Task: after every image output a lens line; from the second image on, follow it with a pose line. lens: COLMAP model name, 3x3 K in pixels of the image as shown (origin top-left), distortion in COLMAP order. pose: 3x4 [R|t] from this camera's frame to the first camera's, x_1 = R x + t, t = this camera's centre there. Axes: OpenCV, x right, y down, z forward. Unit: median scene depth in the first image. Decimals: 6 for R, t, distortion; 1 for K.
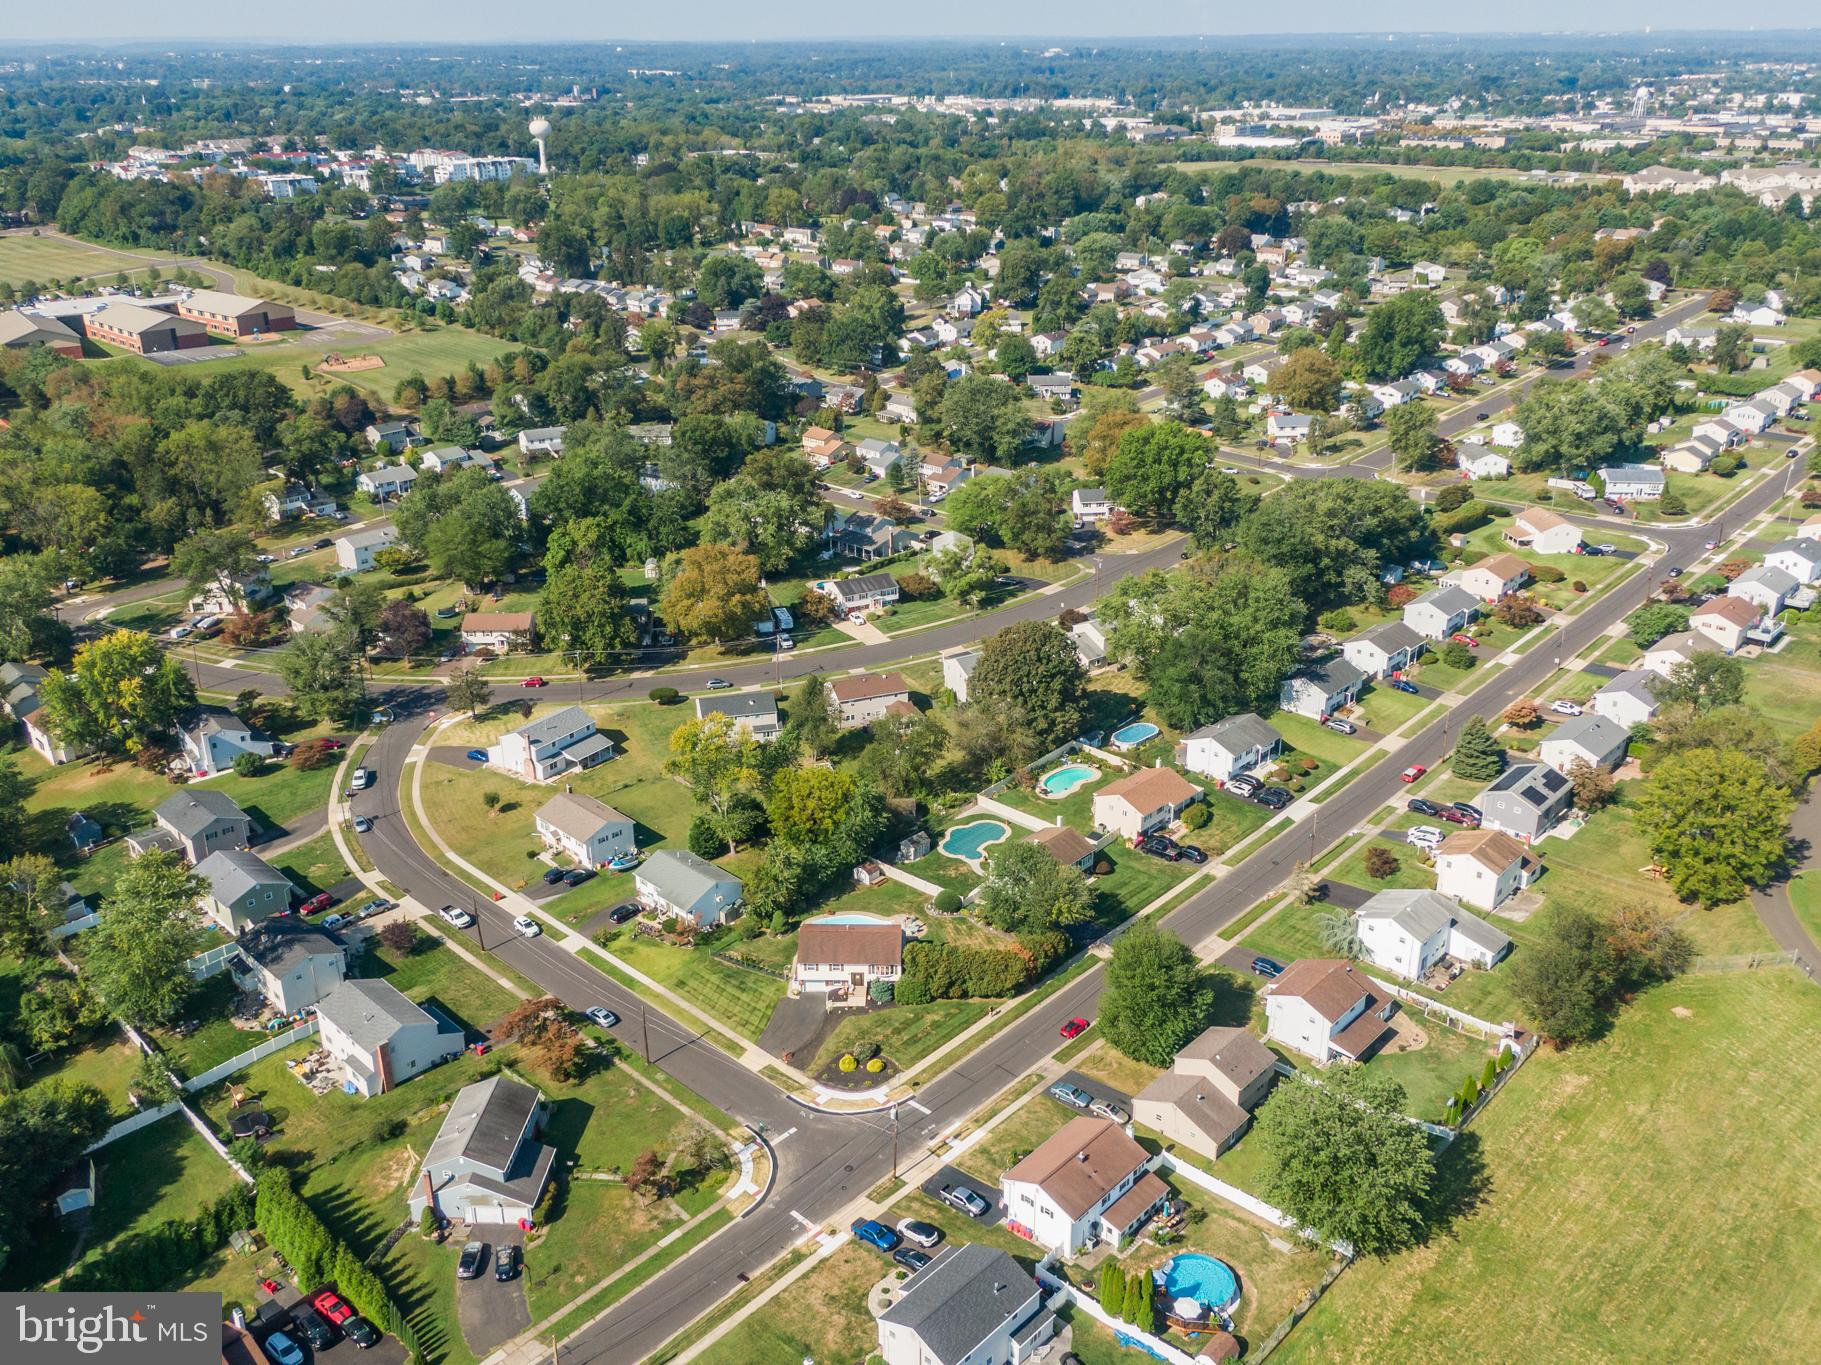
lens RADIAL K [[1560.7, 0, 912.4], [0, 1560.7, 682.1], [0, 0, 1]] dist [0.030701, -0.008333]
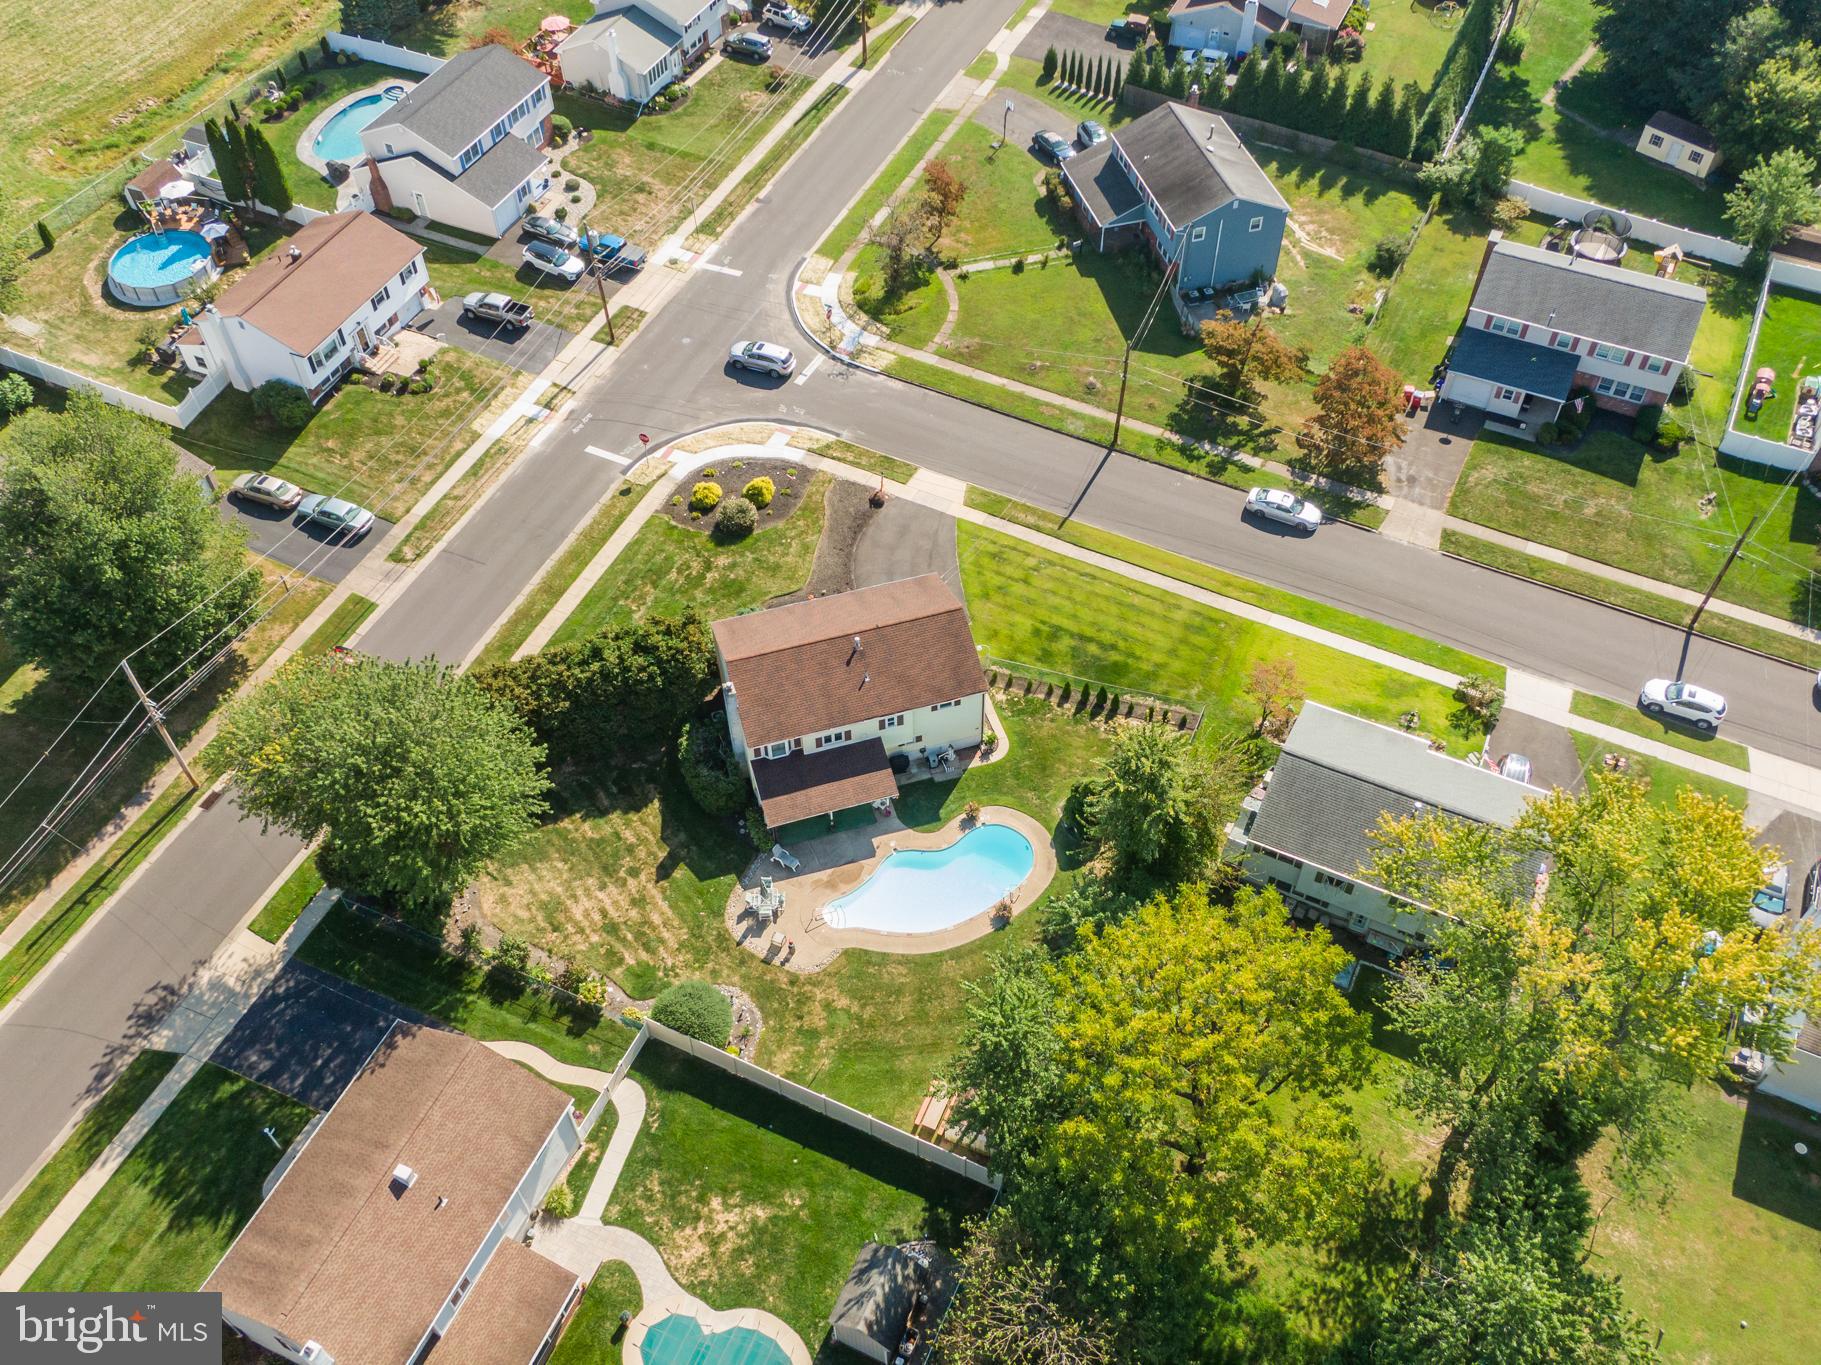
lens RADIAL K [[1560.7, 0, 916.1], [0, 1560.7, 680.2], [0, 0, 1]] dist [0.030701, -0.008333]
pose [[-0.949174, 0.241447, -0.201919, 0.034313], [-0.112663, 0.338389, 0.934238, -0.261145], [0.293896, 0.909503, -0.293988, 1.323065]]
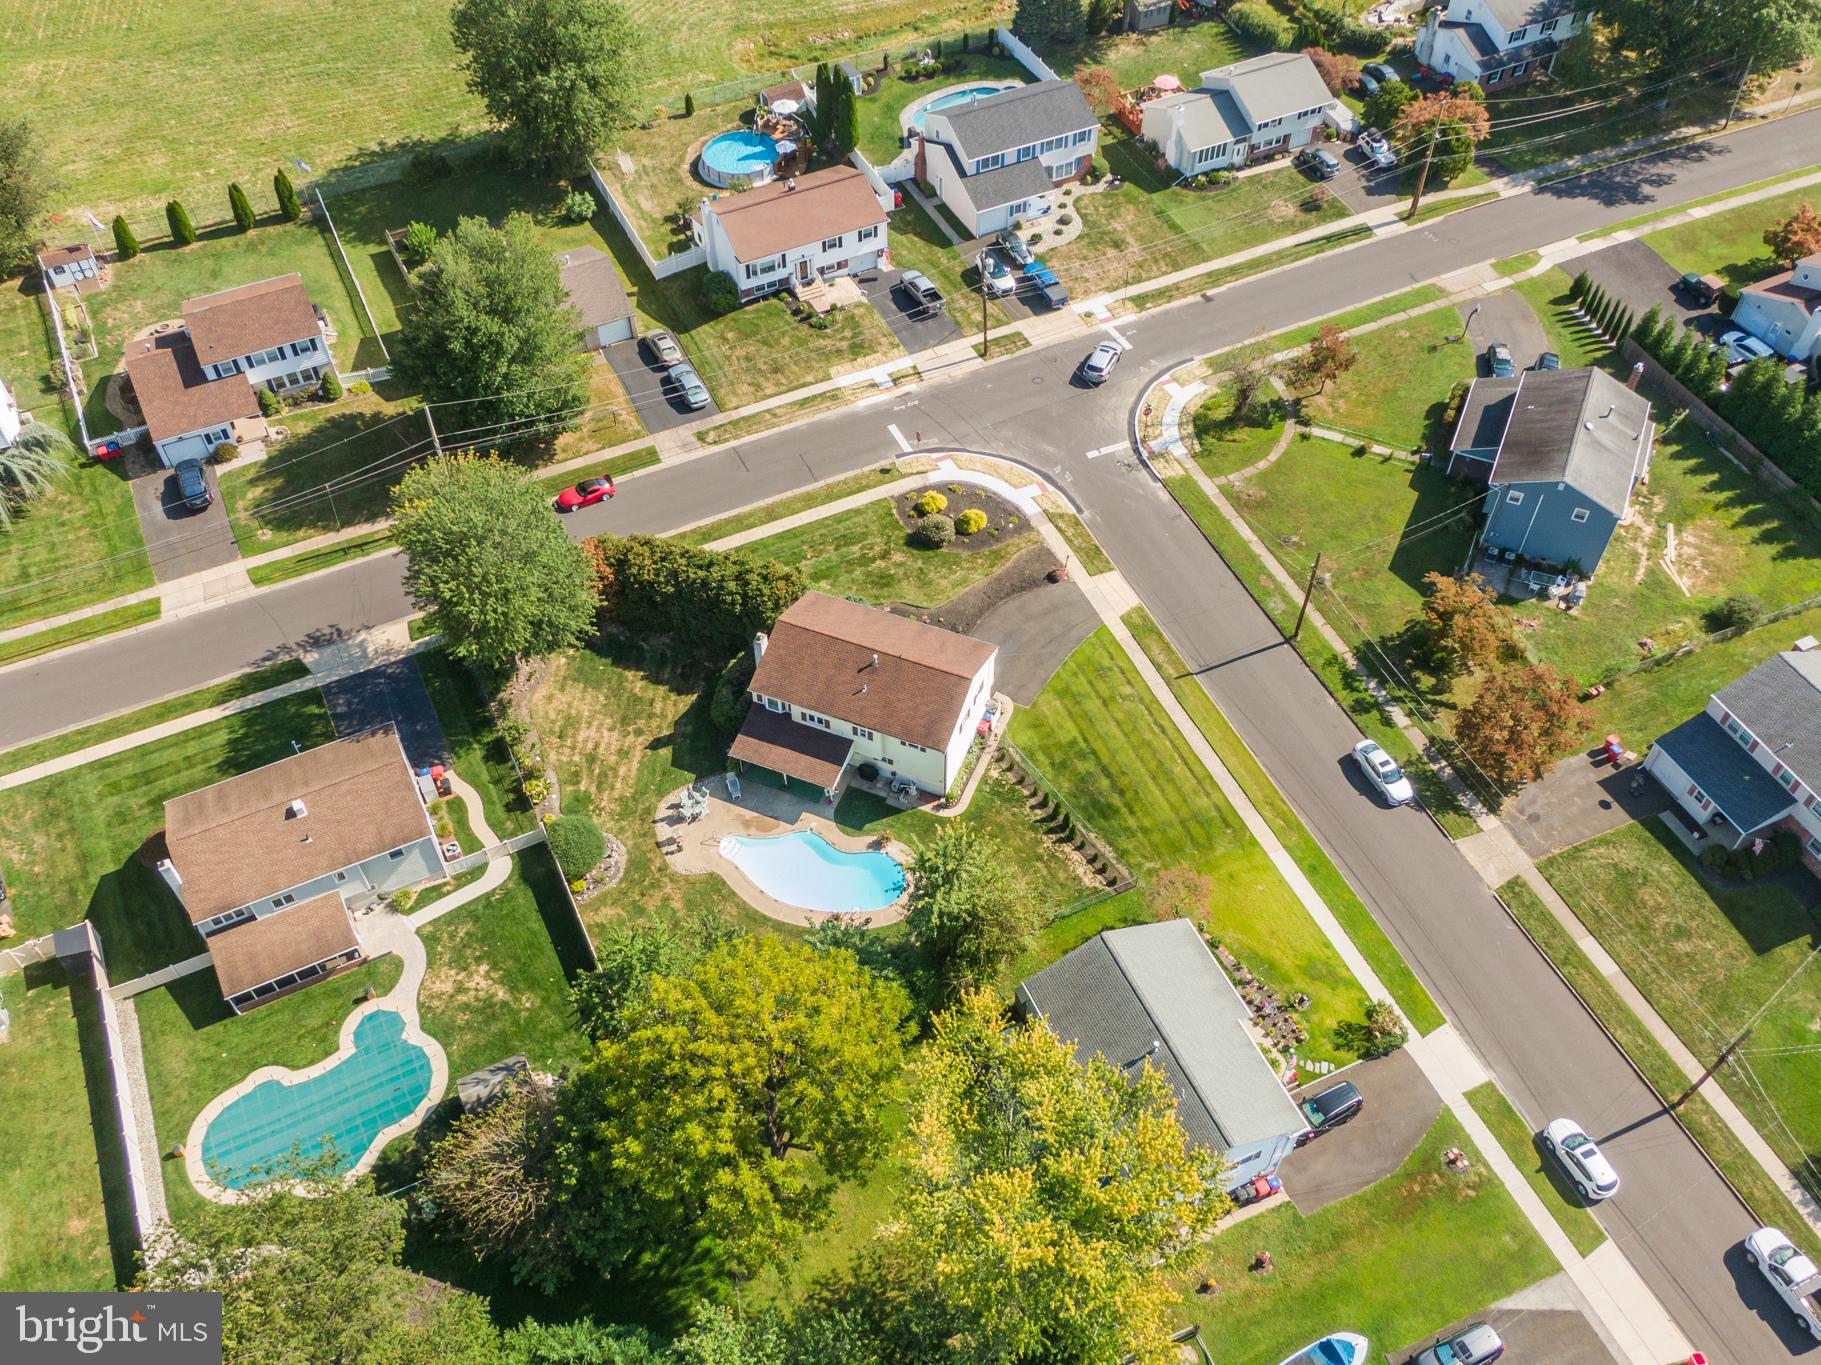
lens RADIAL K [[1560.7, 0, 903.1], [0, 1560.7, 679.0], [0, 0, 1]] dist [0.030701, -0.008333]
pose [[-0.932238, -0.274822, 0.235382, -0.188720], [0.134378, 0.341042, 0.930394, -0.325721], [-0.335968, 0.898979, -0.281002, 1.324464]]
